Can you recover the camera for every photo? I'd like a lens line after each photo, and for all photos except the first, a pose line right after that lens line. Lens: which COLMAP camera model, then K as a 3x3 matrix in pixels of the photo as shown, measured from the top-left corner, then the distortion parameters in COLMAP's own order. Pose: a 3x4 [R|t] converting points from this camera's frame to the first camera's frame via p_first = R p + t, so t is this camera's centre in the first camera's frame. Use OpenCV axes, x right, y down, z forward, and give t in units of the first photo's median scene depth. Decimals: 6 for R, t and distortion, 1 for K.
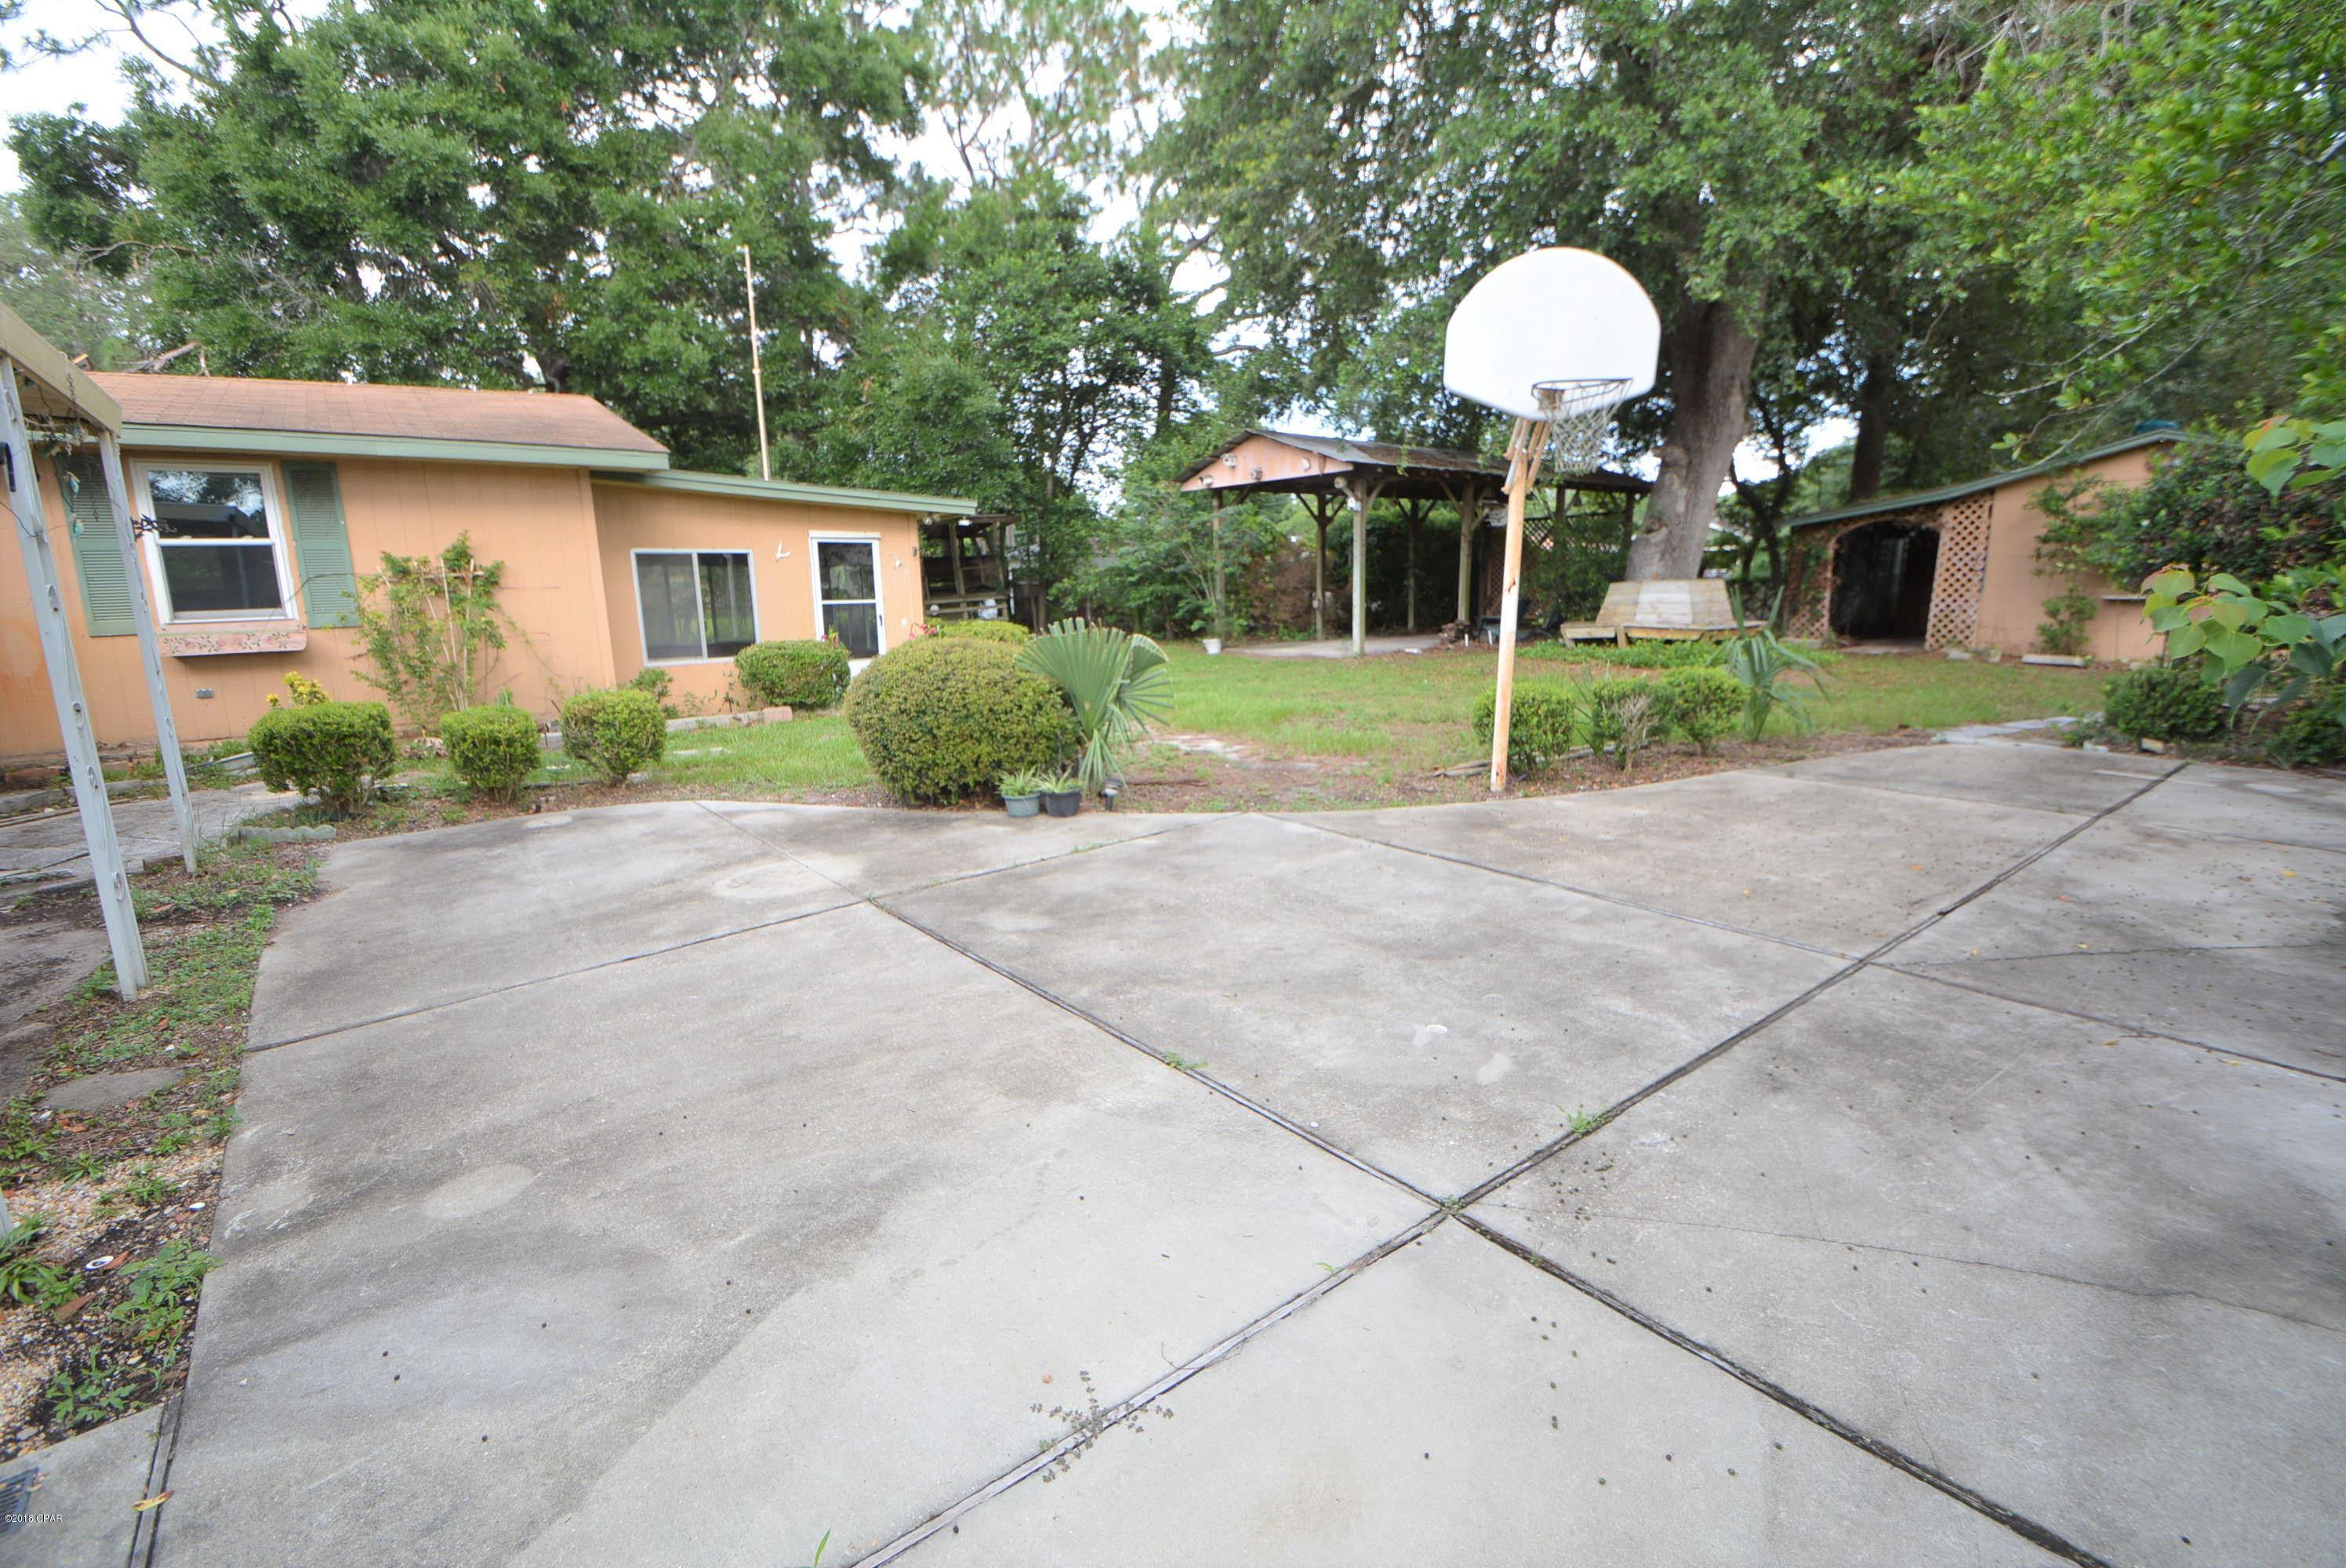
lens RADIAL K [[1024.8, 0, 1168.5], [0, 1024.8, 766.0], [0, 0, 1]] dist [-0.007583, -0.009267]
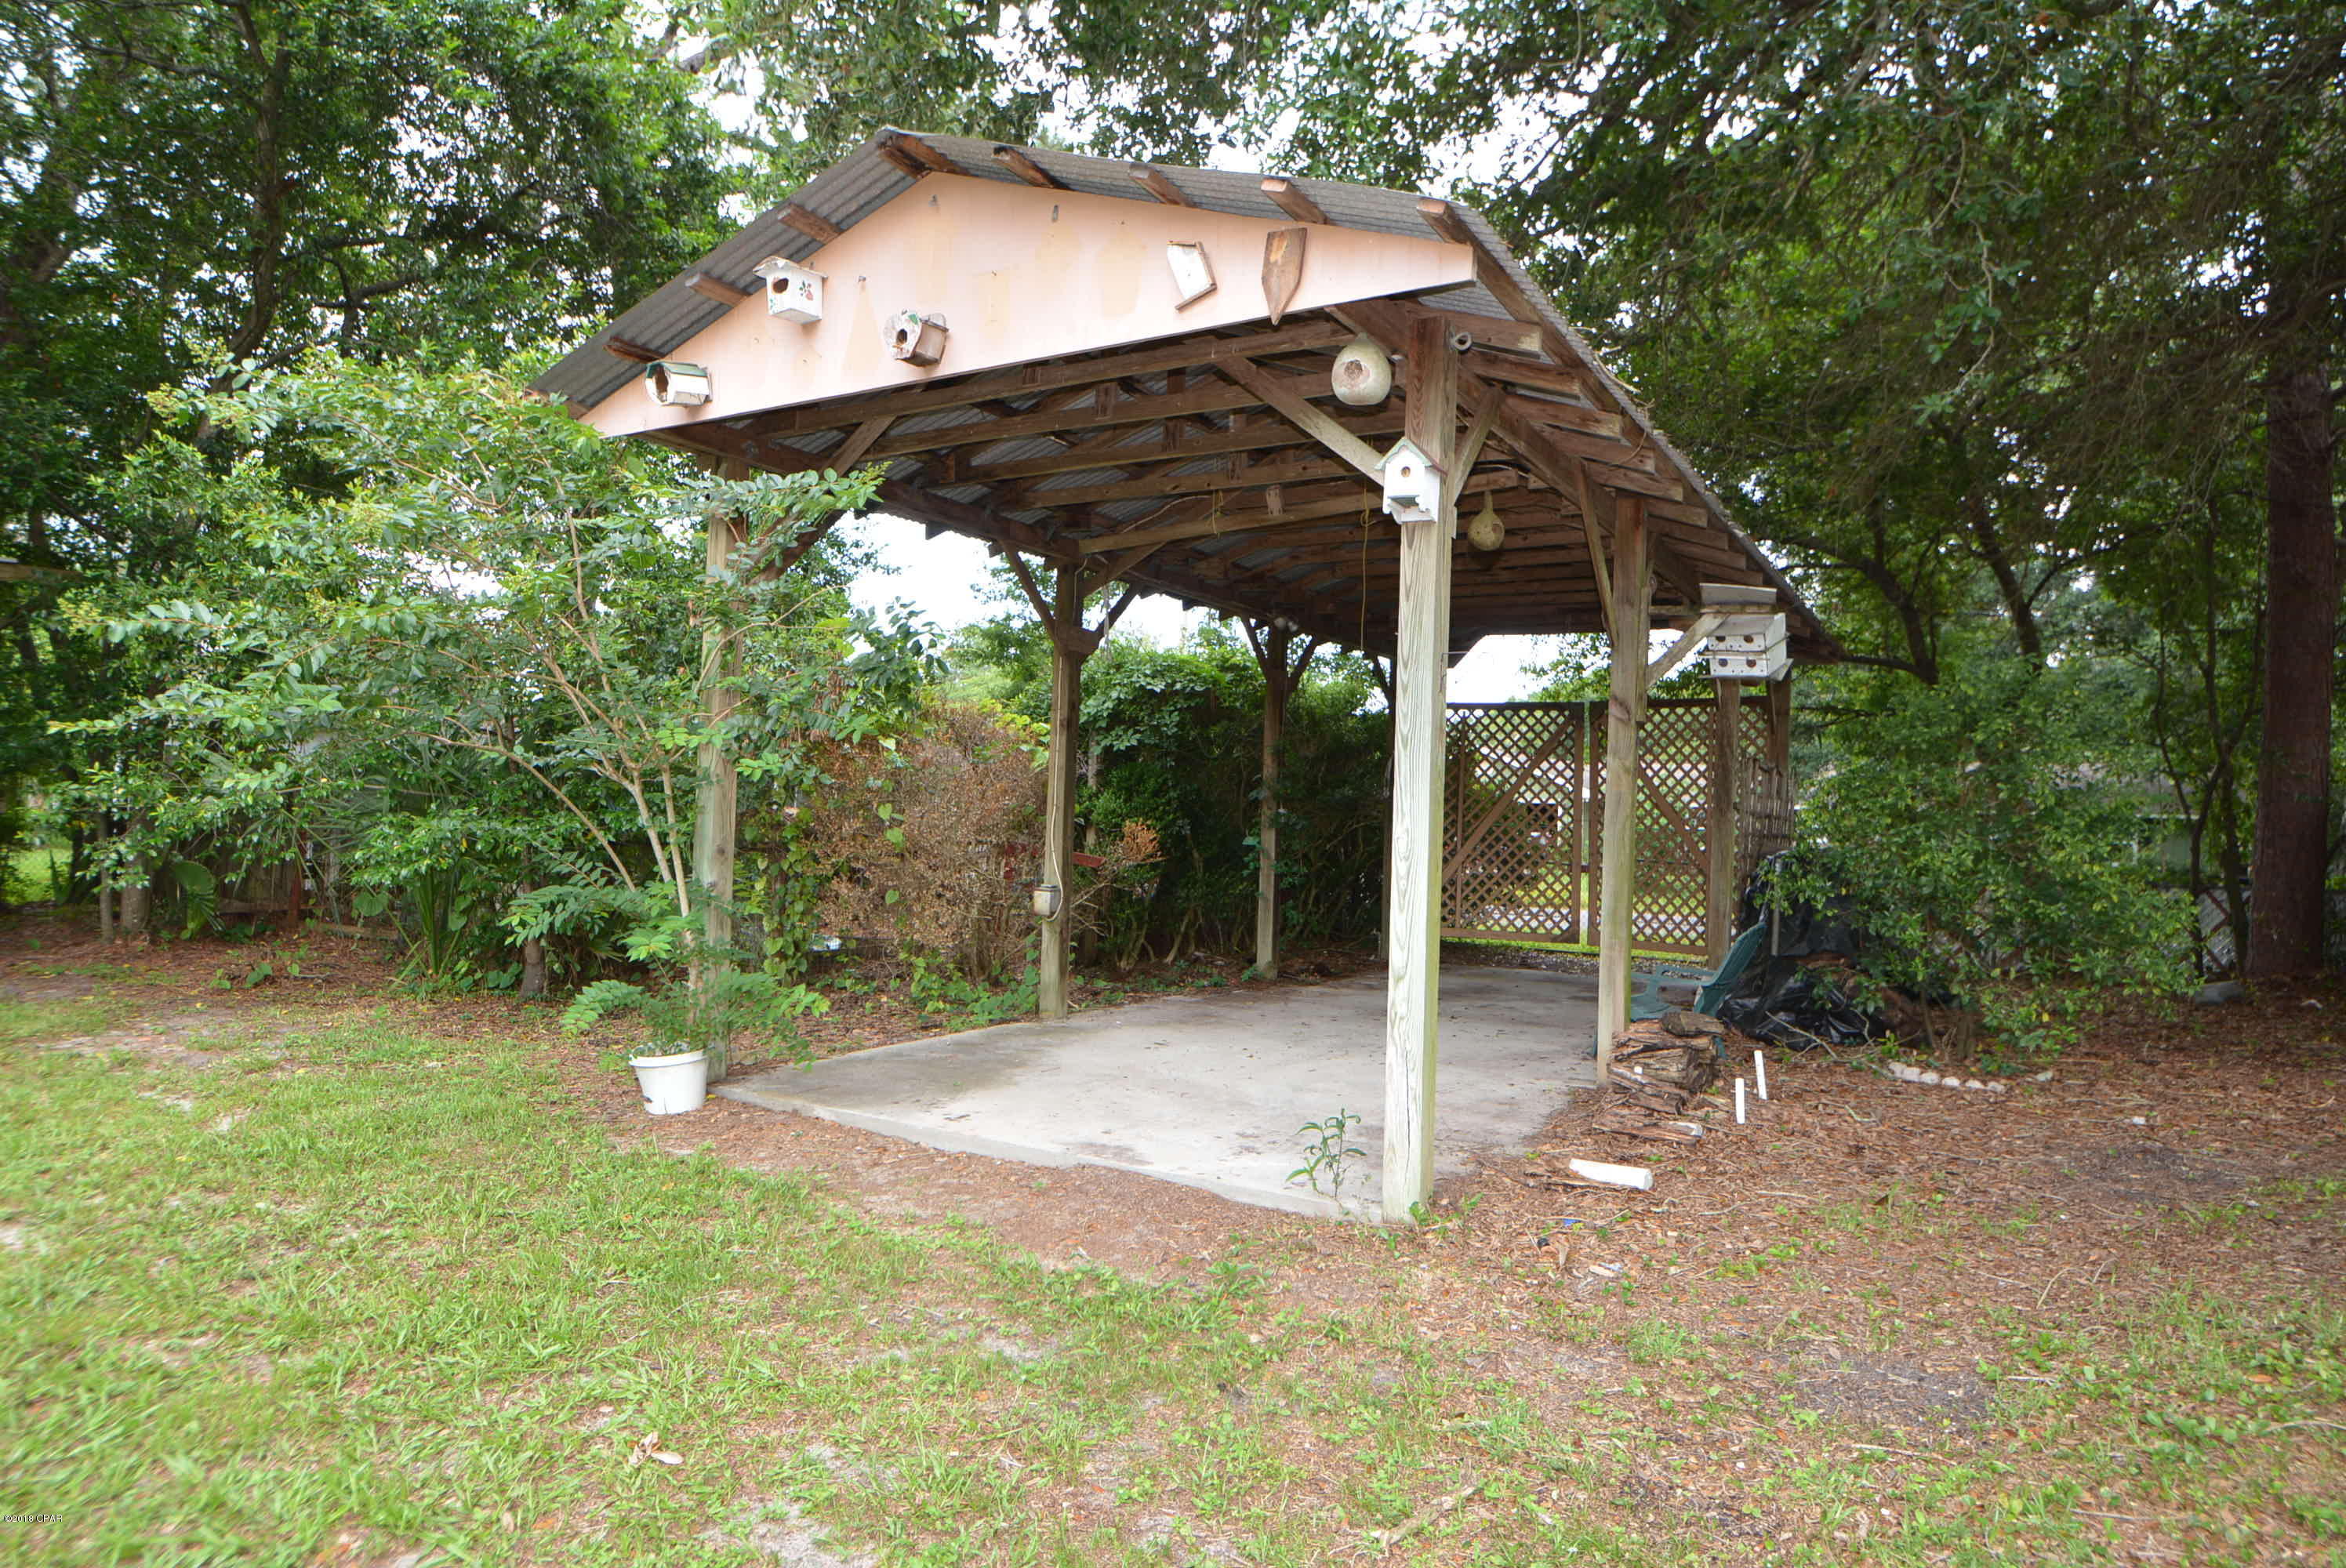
lens RADIAL K [[1328.5, 0, 1165.9], [0, 1328.5, 783.9], [0, 0, 1]] dist [-0.005480, -0.000268]
pose [[0.930833, 0.063835, 0.359825, 0.046397], [0.009162, 0.980240, -0.197602, -0.161759], [-0.365329, 0.187231, 0.911855, 0.880184]]
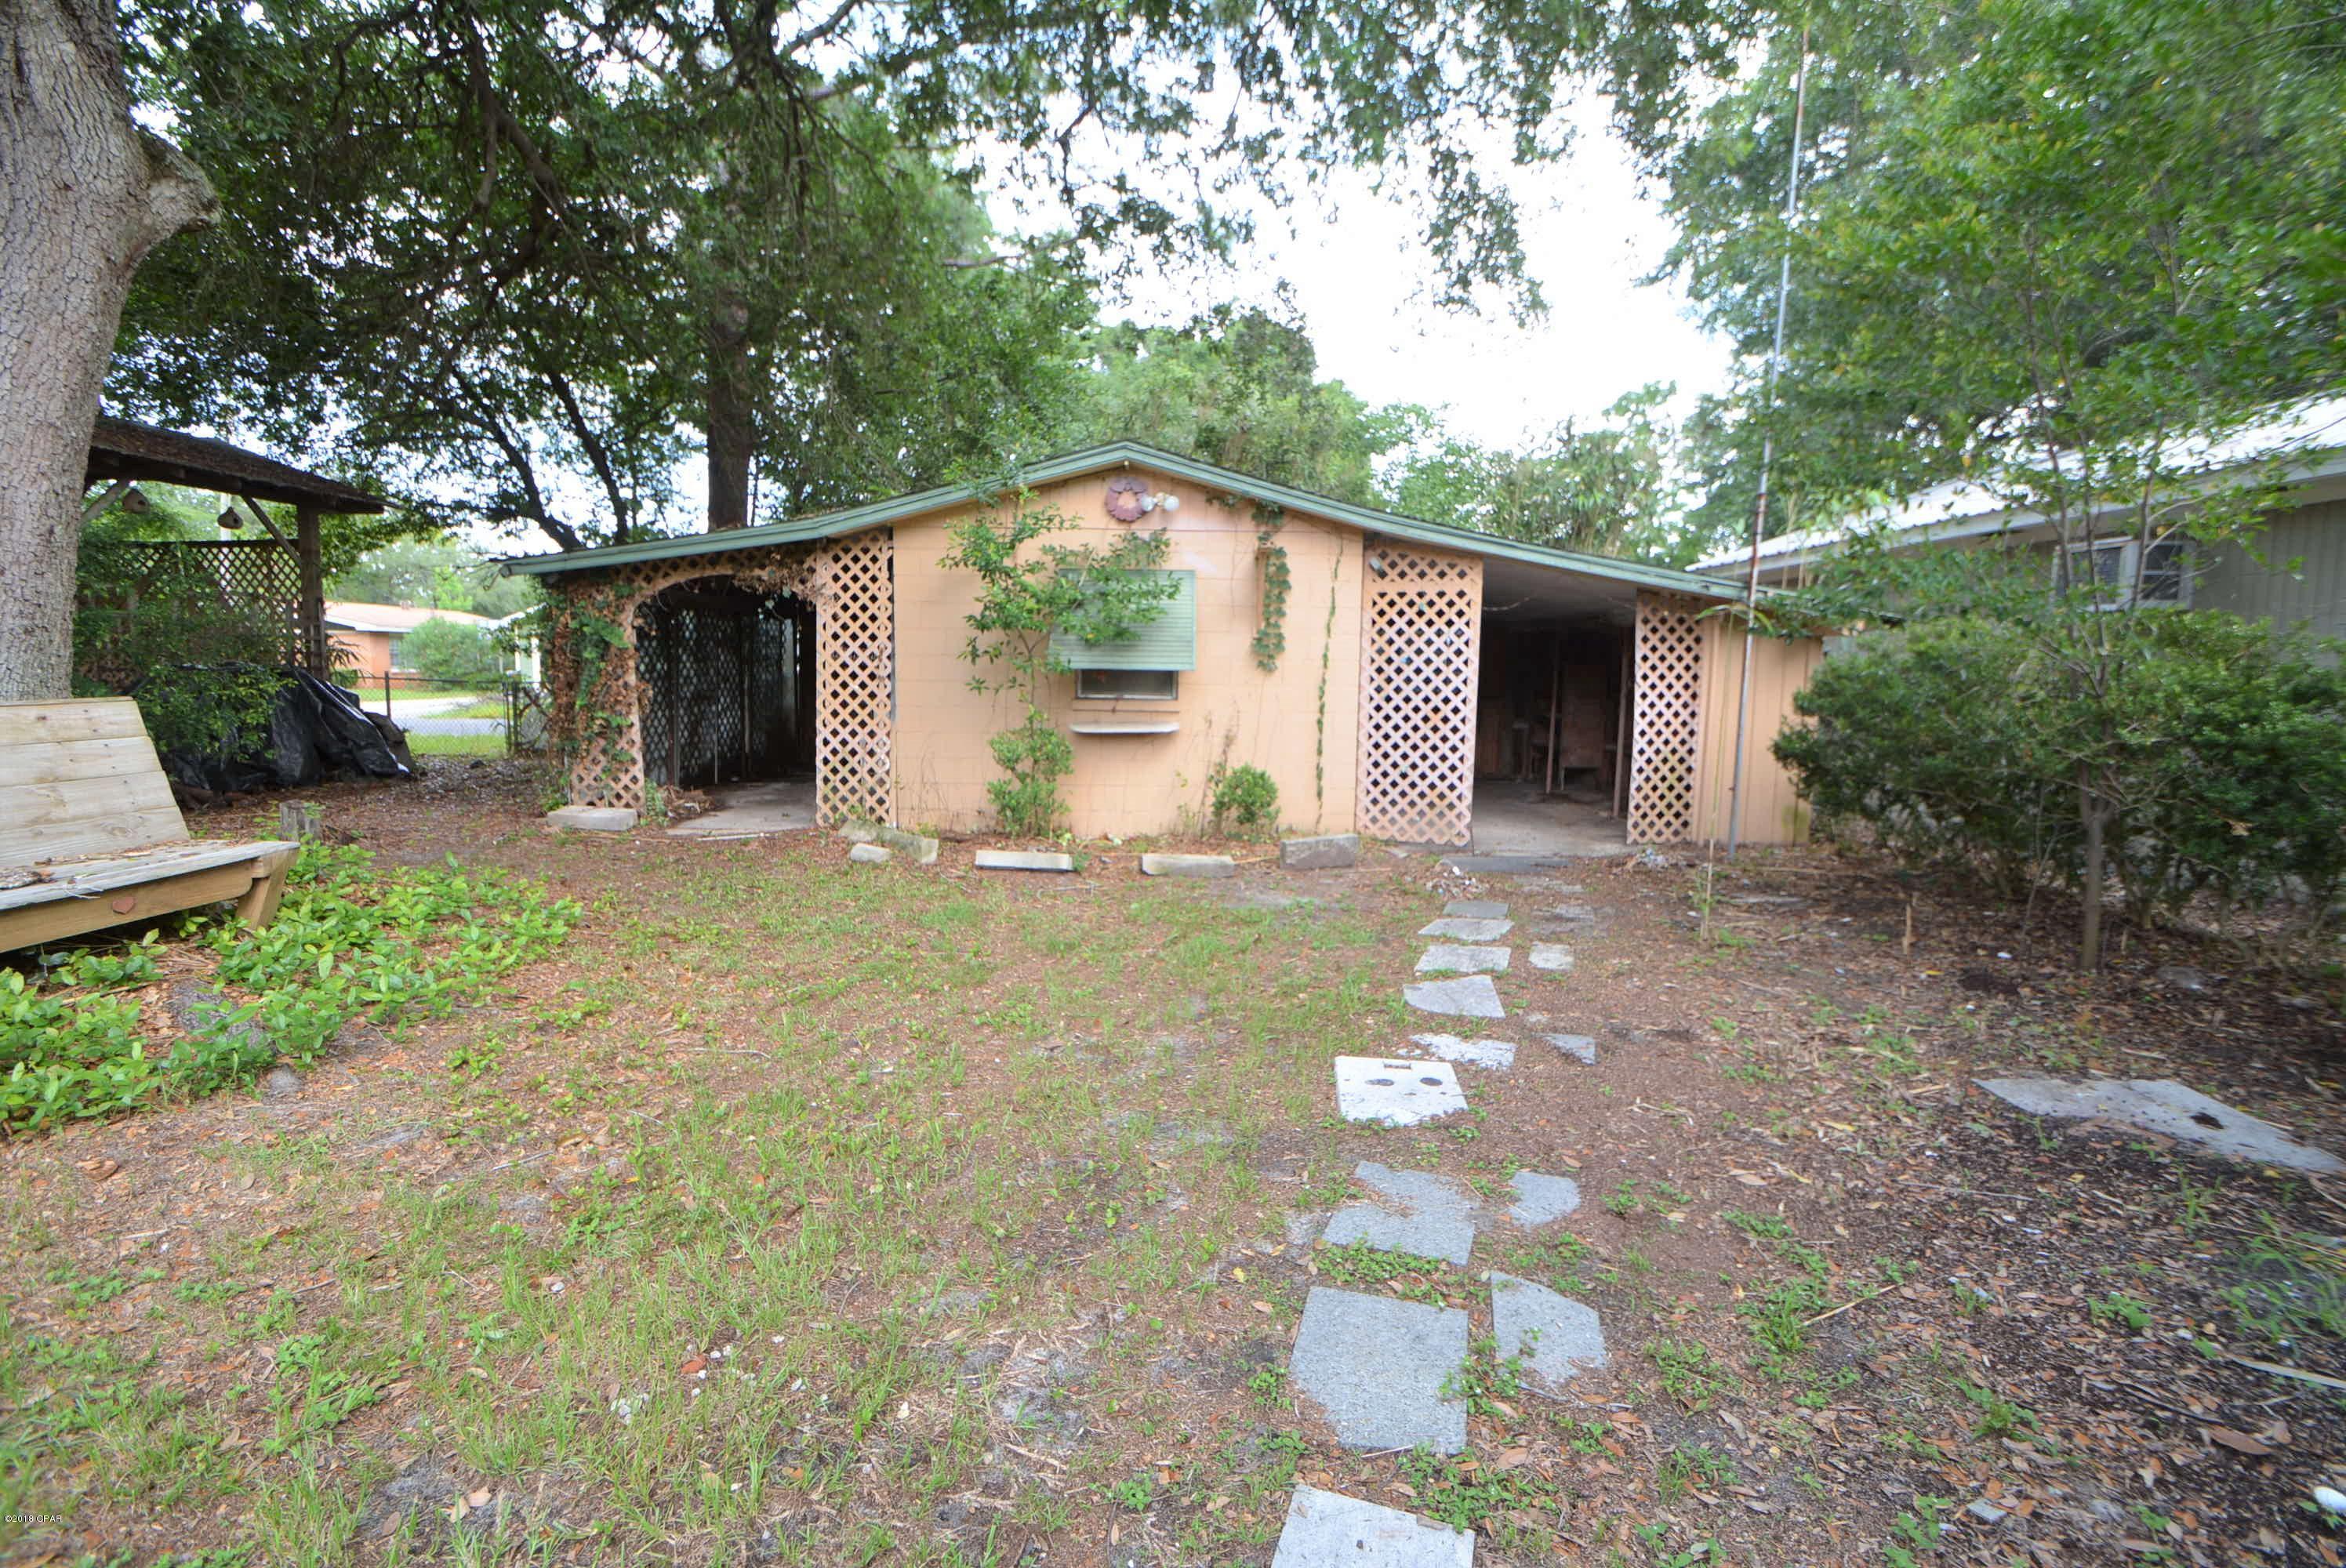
lens RADIAL K [[1024.8, 0, 1196.0], [0, 1024.8, 776.5], [0, 0, 1]] dist [-0.007583, -0.009267]
pose [[0.585914, -0.059261, 0.808204, 0.440444], [0.119612, 0.992723, -0.013923, -0.110166], [-0.801498, 0.104829, 0.588738, 0.538277]]
